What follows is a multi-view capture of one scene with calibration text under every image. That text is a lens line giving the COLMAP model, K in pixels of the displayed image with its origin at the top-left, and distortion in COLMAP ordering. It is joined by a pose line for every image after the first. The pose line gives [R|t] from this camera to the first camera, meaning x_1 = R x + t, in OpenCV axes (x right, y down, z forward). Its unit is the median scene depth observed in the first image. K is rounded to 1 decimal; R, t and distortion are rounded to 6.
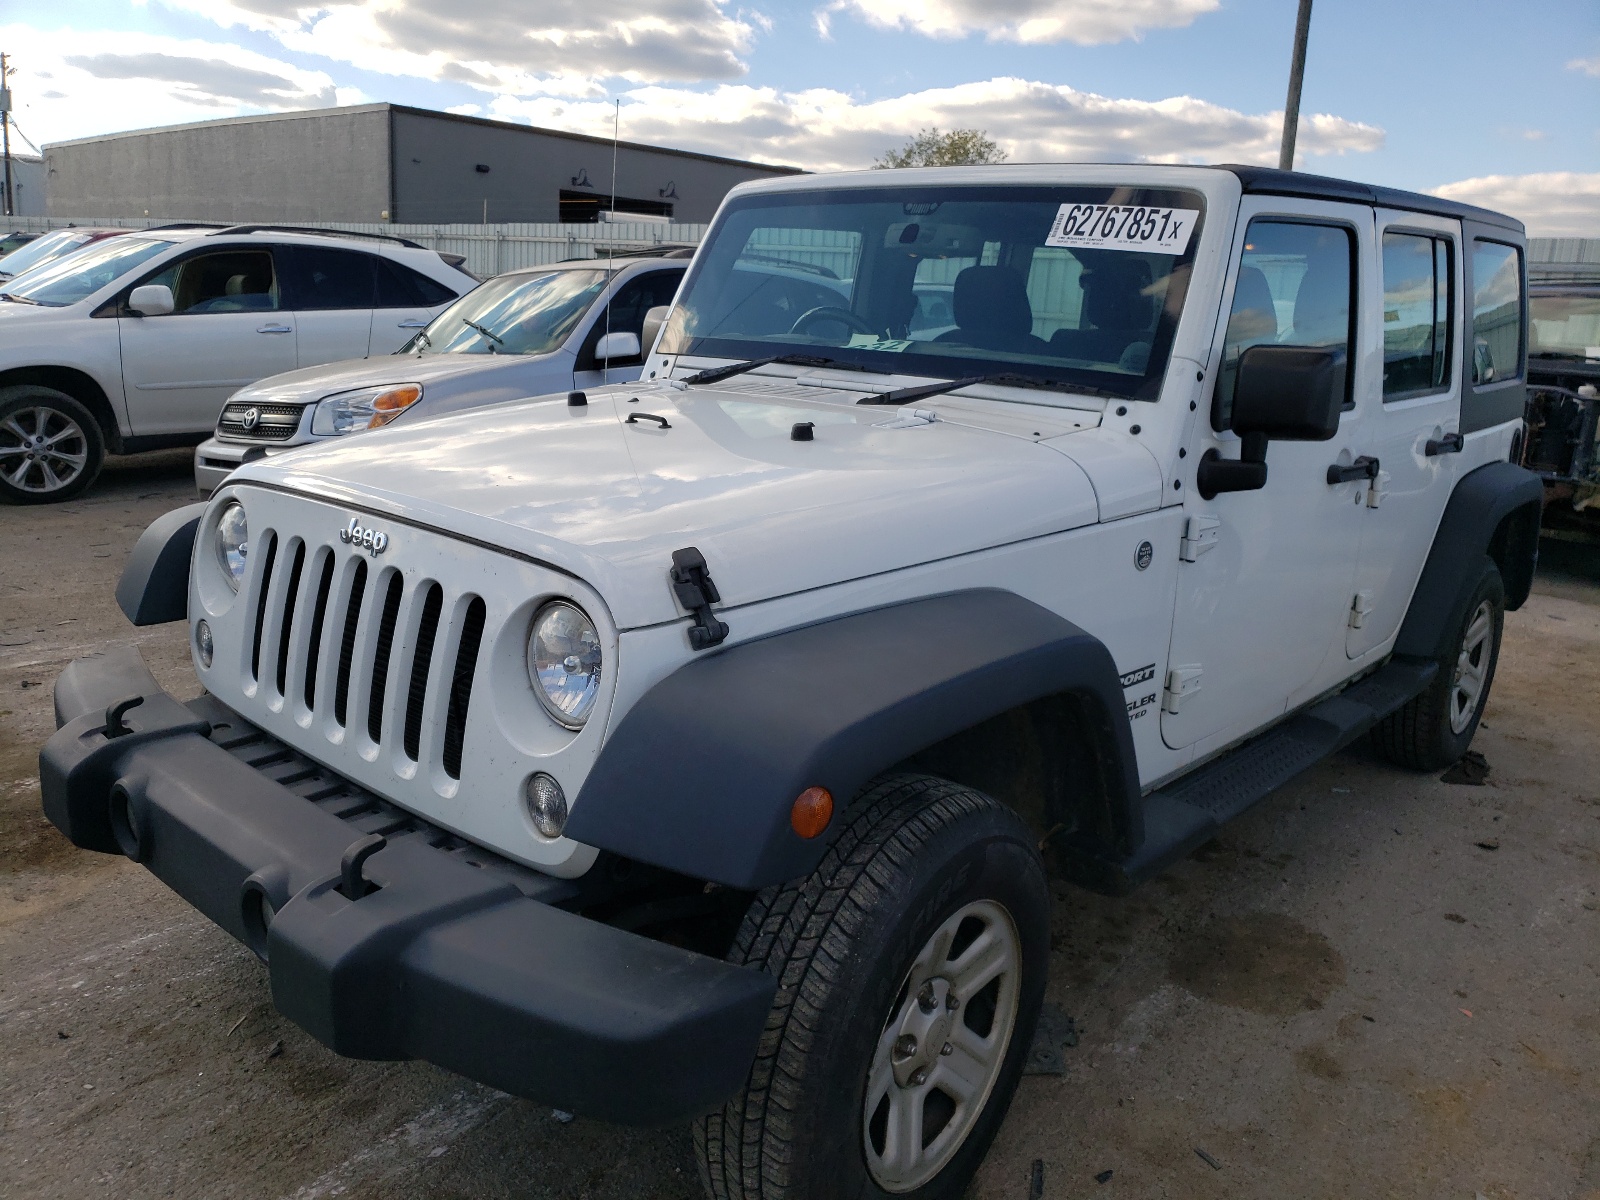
lens RADIAL K [[1276.4, 0, 802.2], [0, 1276.4, 589.1], [0, 0, 1]] dist [0.015895, -0.003492]
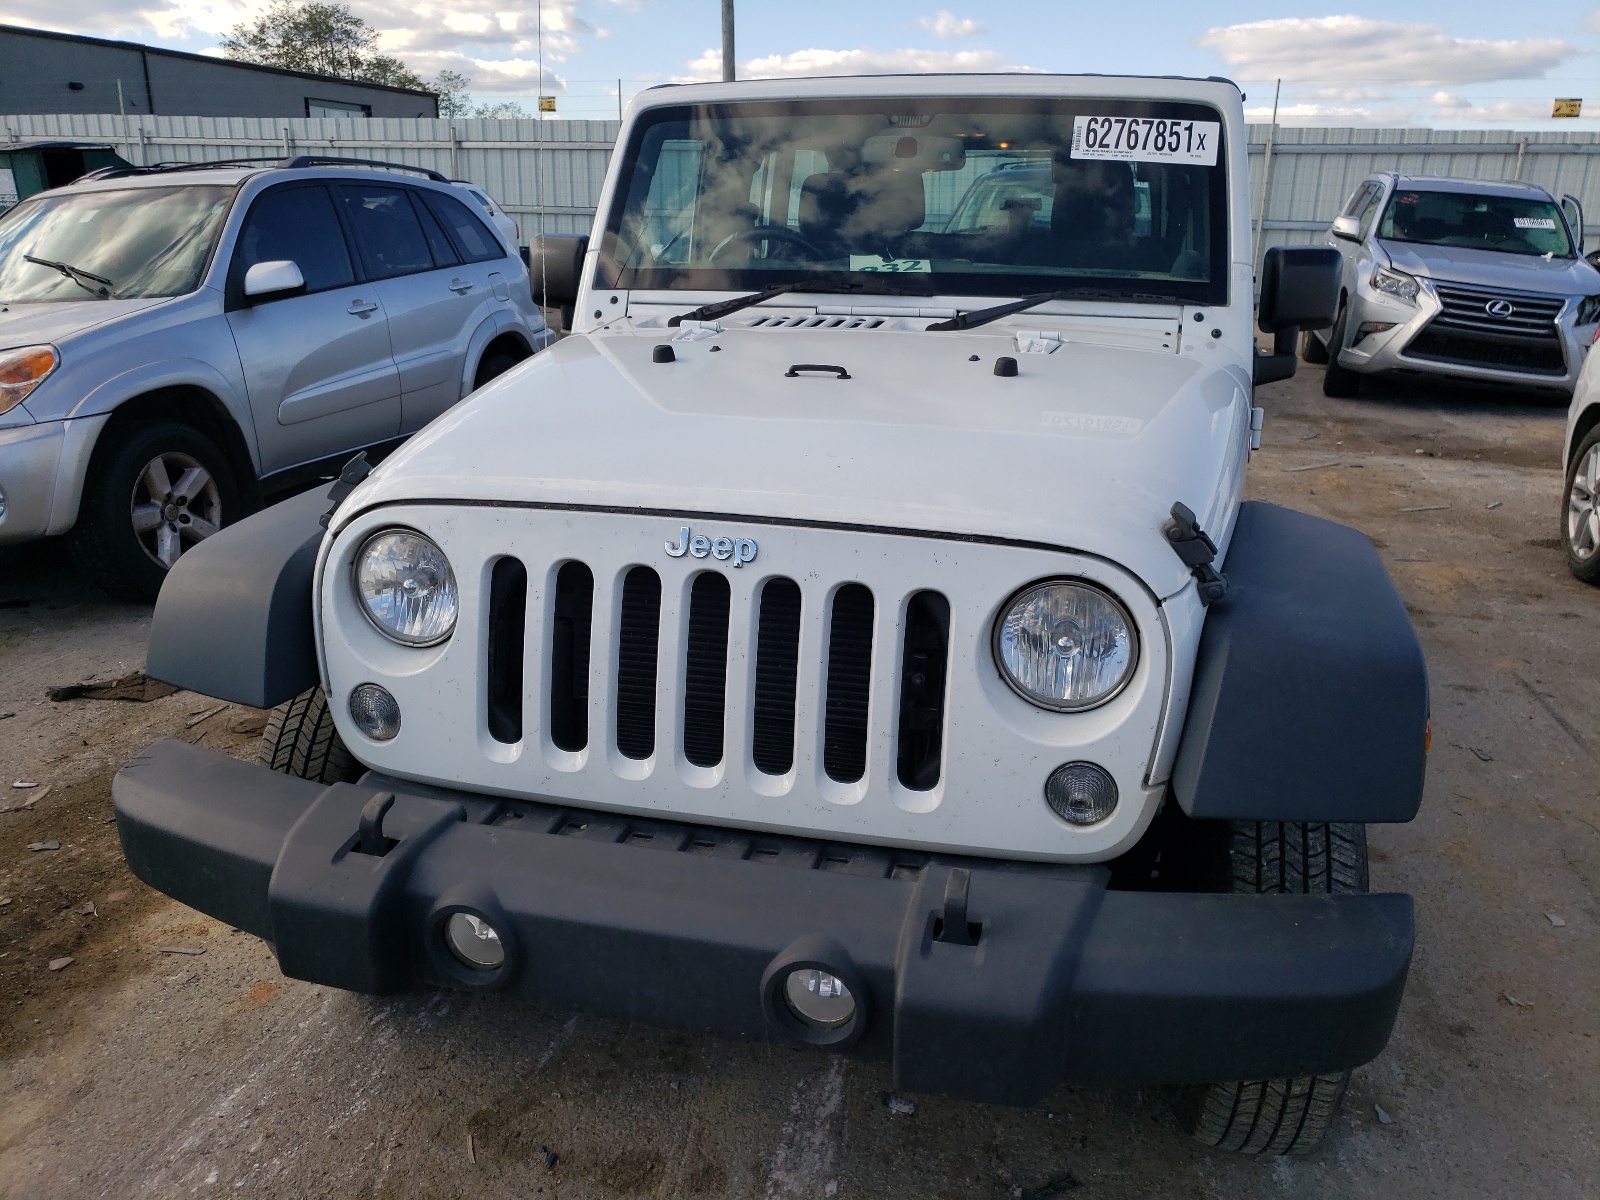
lens RADIAL K [[1273.3, 0, 800.0], [0, 1273.3, 600.0], [0, 0, 1]] dist [0.004919, 0.003000]
pose [[0.885143, -0.178412, 0.429757, -0.522114], [0.137988, 0.982673, 0.123749, -0.080684], [-0.444389, -0.050234, 0.894425, 0.172827]]
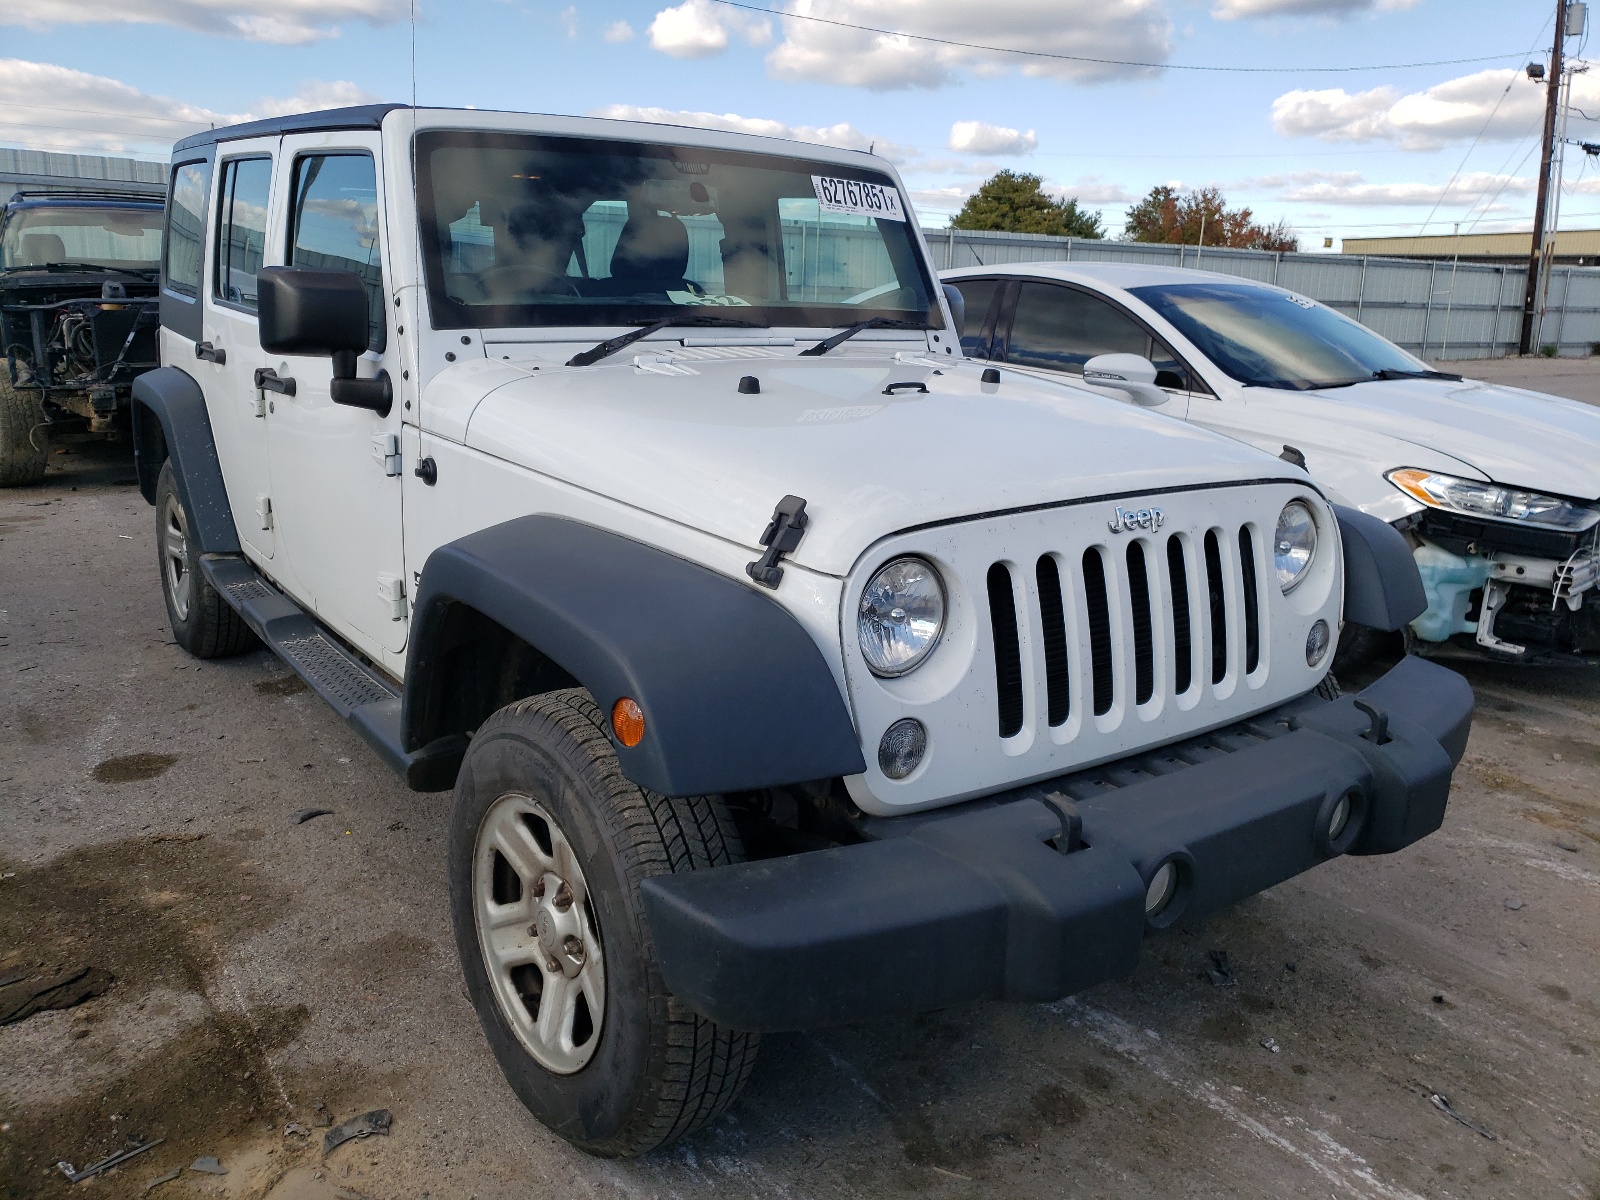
lens RADIAL K [[1276.4, 0, 802.2], [0, 1276.4, 589.1], [0, 0, 1]] dist [0.015895, -0.003492]
pose [[0.191819, -0.273337, 0.942599, -1.093814], [0.199933, 0.951177, 0.235138, -0.224021], [-0.960850, 0.143352, 0.237103, 0.812254]]
